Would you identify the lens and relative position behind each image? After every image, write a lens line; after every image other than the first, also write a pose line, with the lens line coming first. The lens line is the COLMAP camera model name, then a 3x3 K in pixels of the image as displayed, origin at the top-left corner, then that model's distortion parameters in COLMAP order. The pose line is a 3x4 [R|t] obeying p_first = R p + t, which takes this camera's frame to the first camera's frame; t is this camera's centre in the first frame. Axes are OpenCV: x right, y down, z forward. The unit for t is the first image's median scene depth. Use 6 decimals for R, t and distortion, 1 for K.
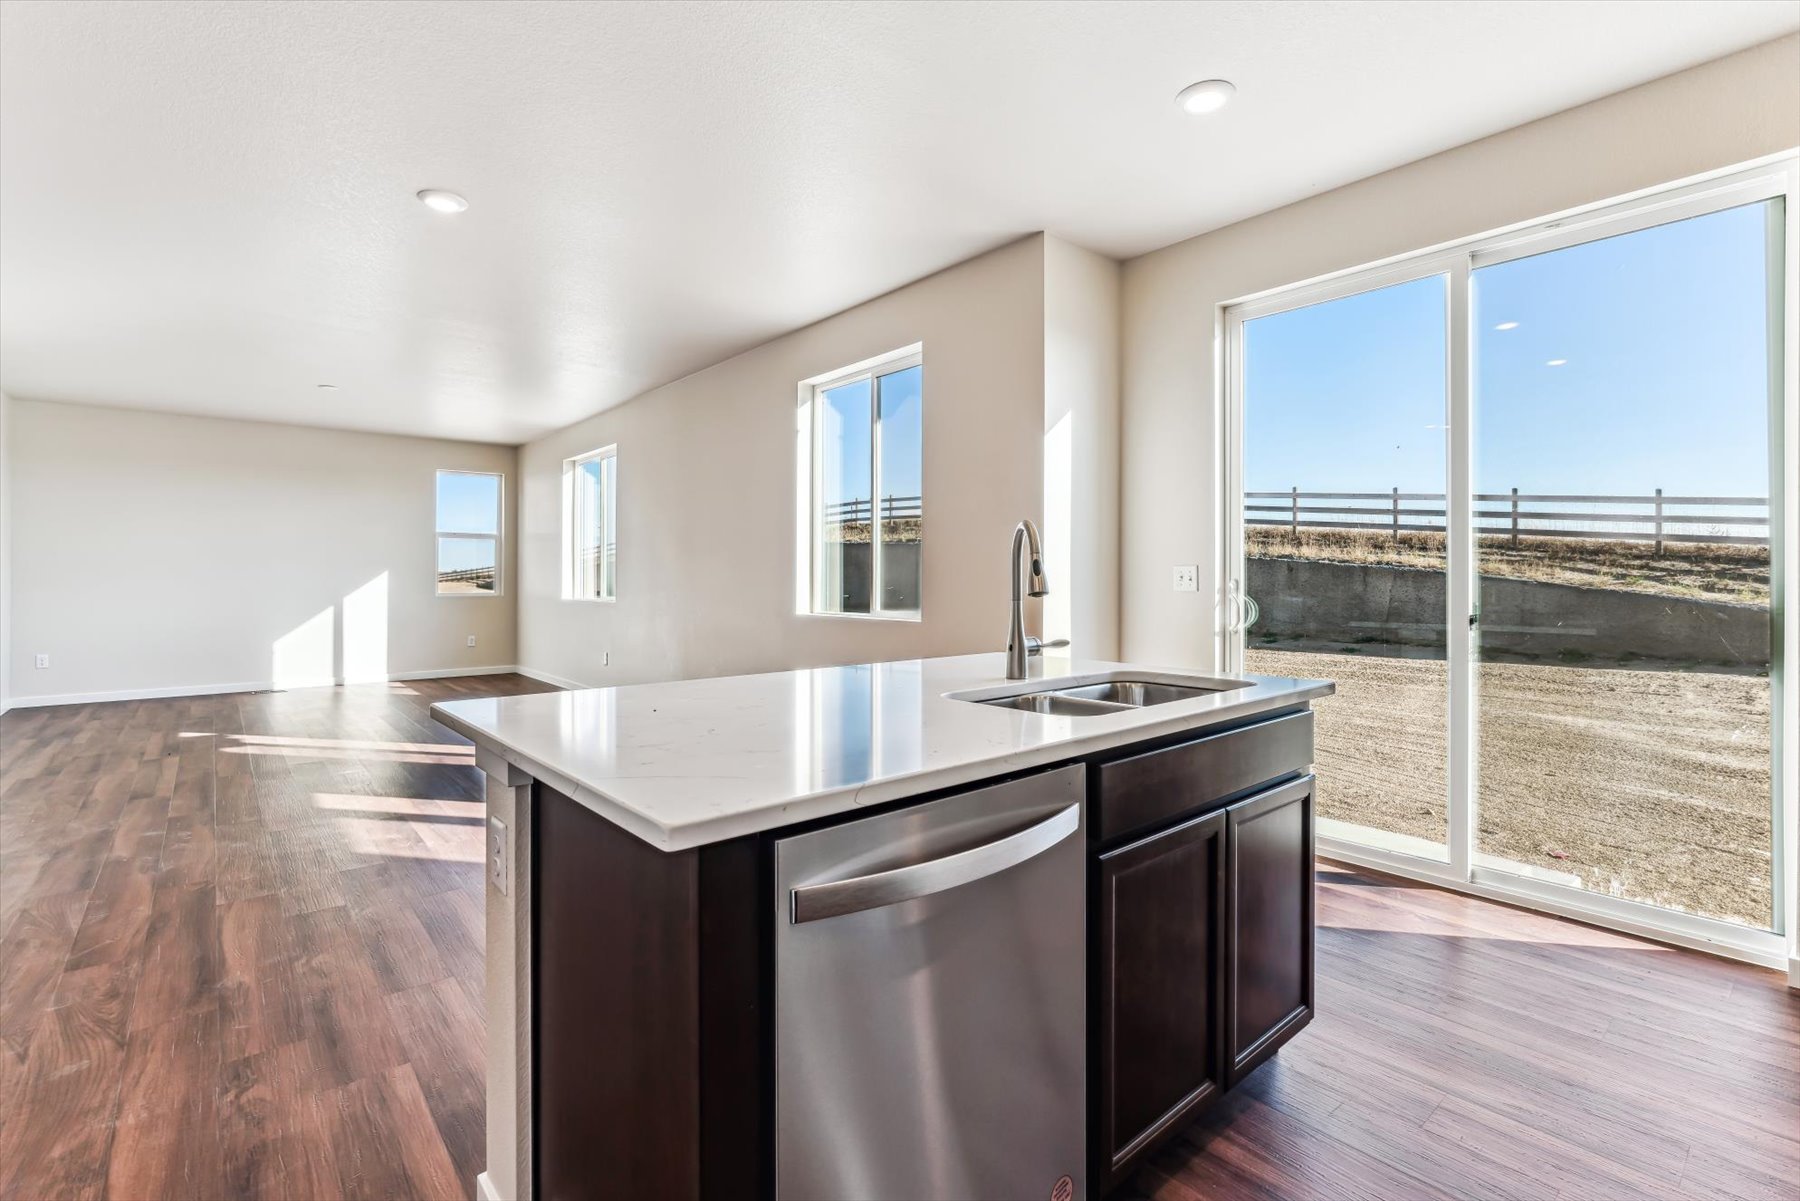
lens RADIAL K [[807.9, 0, 909.3], [0, 807.9, 573.5], [0, 0, 1]] dist [-0.013755, 0.000433]
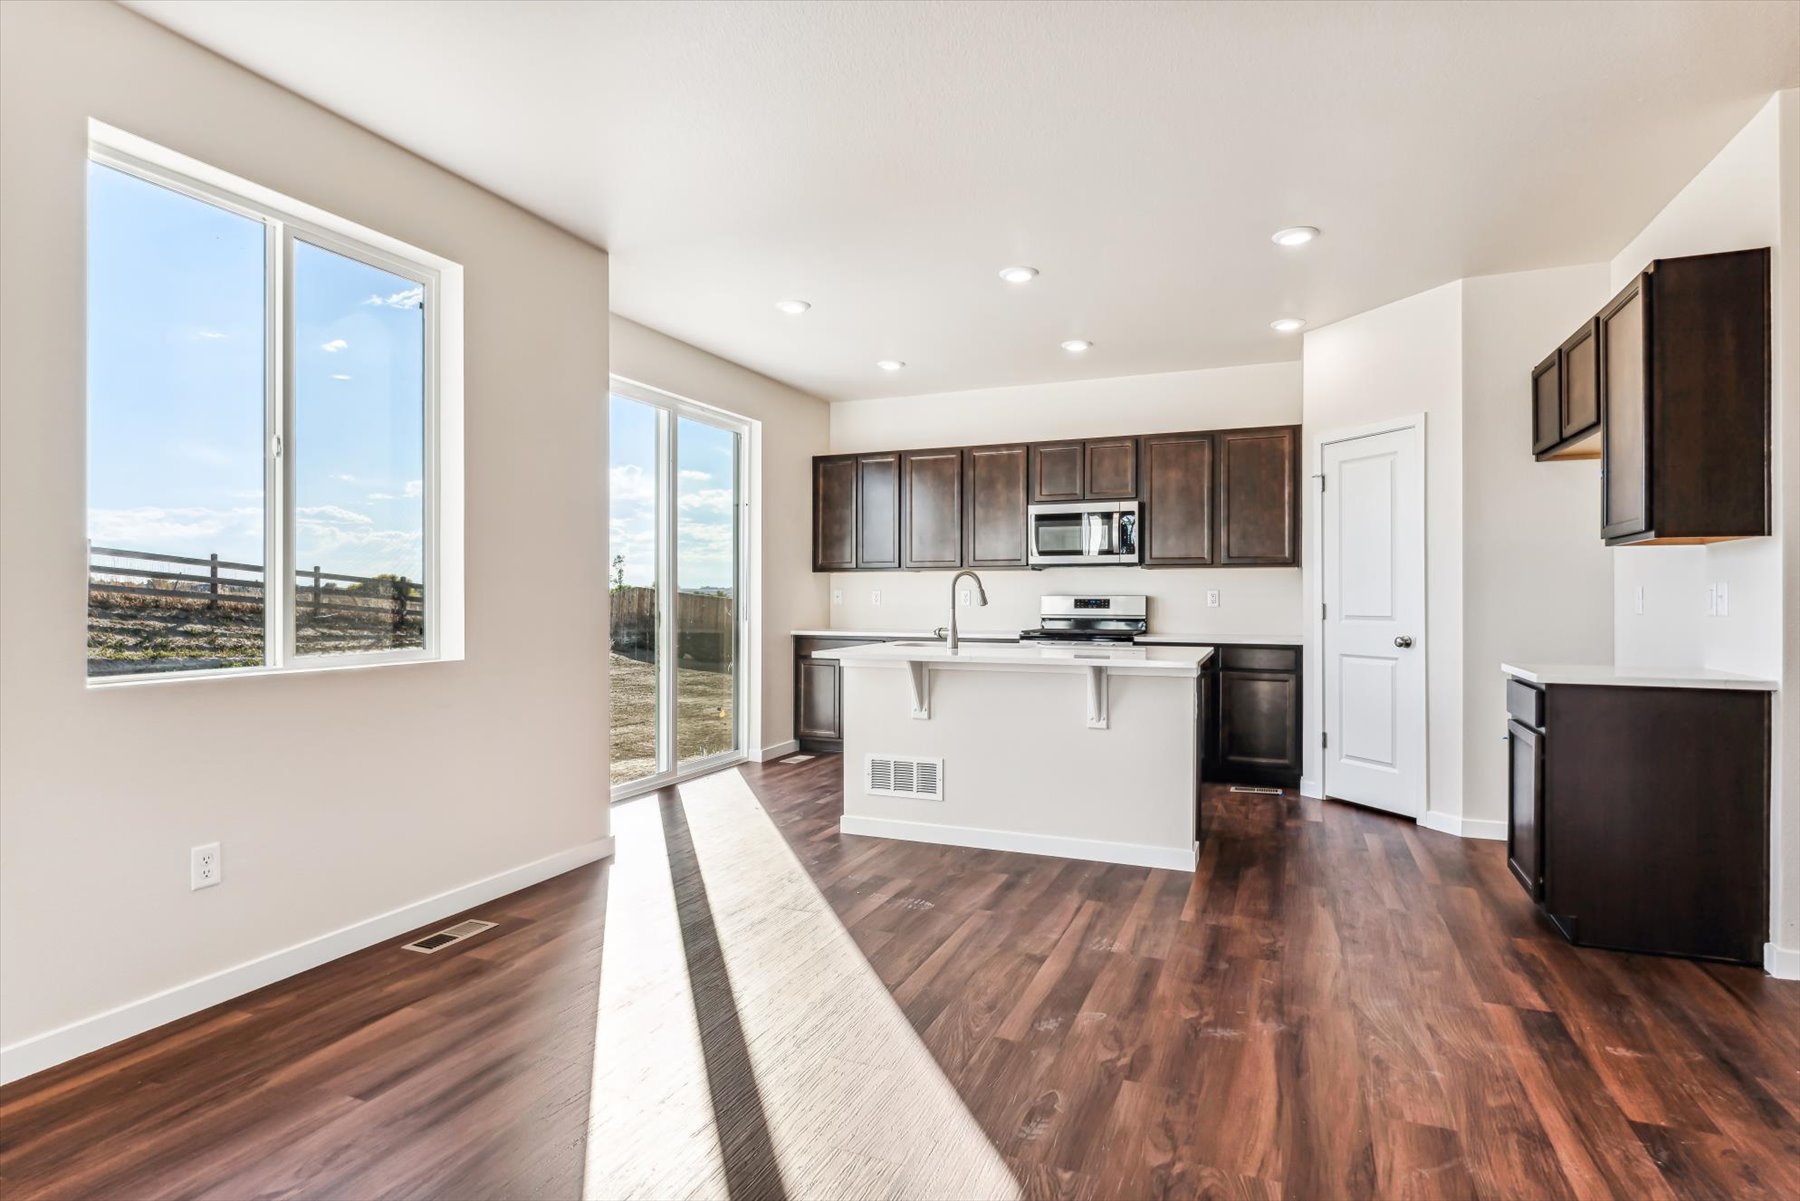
lens RADIAL K [[922.2, 0, 899.5], [0, 922.2, 598.6], [0, 0, 1]] dist [-0.002224, 0.000083]
pose [[-0.437395, -0.000686, 0.899269, -1.048189], [-0.004184, 0.999990, -0.001272, 0.006410], [-0.899260, -0.004319, -0.437394, 1.199537]]
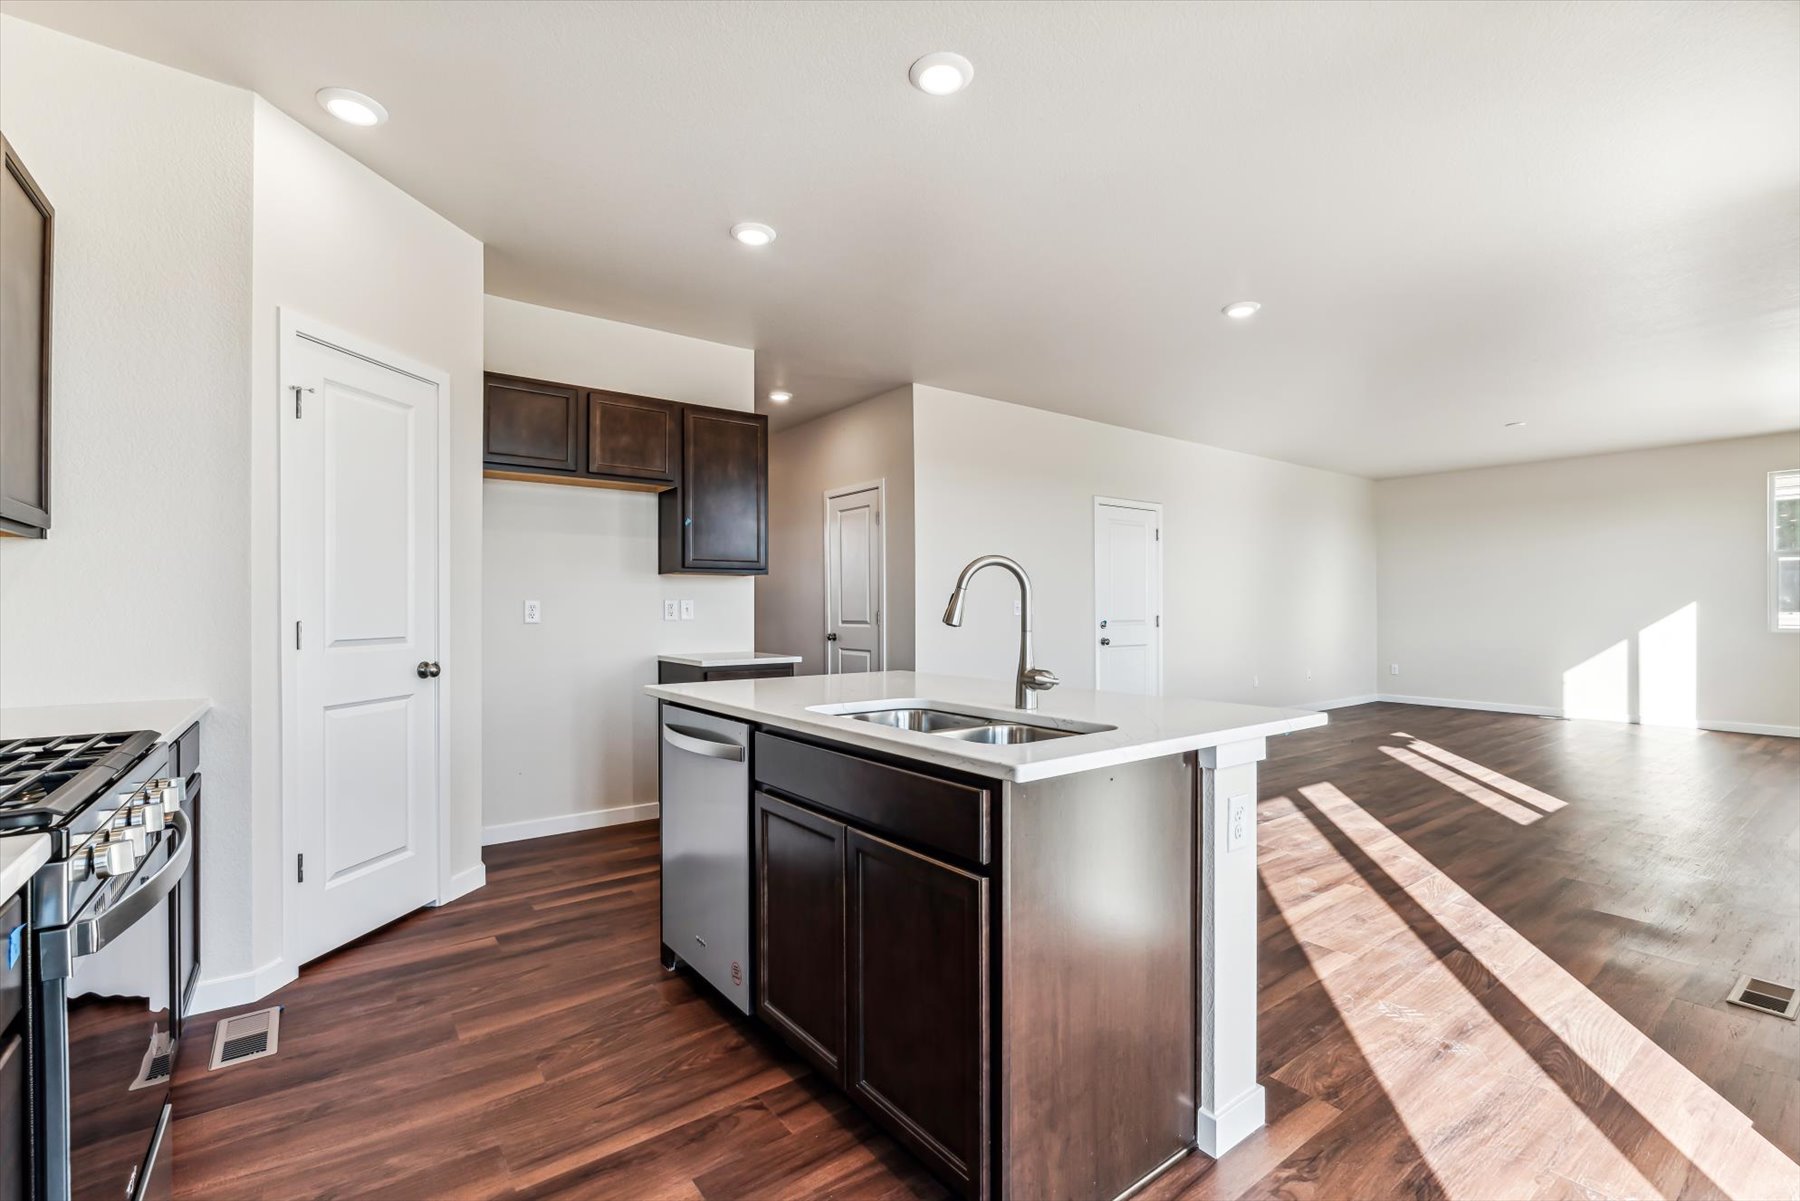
lens RADIAL K [[807.9, 0, 892.0], [0, 807.9, 602.7], [0, 0, 1]] dist [-0.013755, 0.000433]
pose [[-0.078057, -0.006688, -0.996926, 0.660223], [0.006227, 0.999955, -0.007196, 0.001804], [0.996929, -0.006770, -0.078012, 0.518989]]
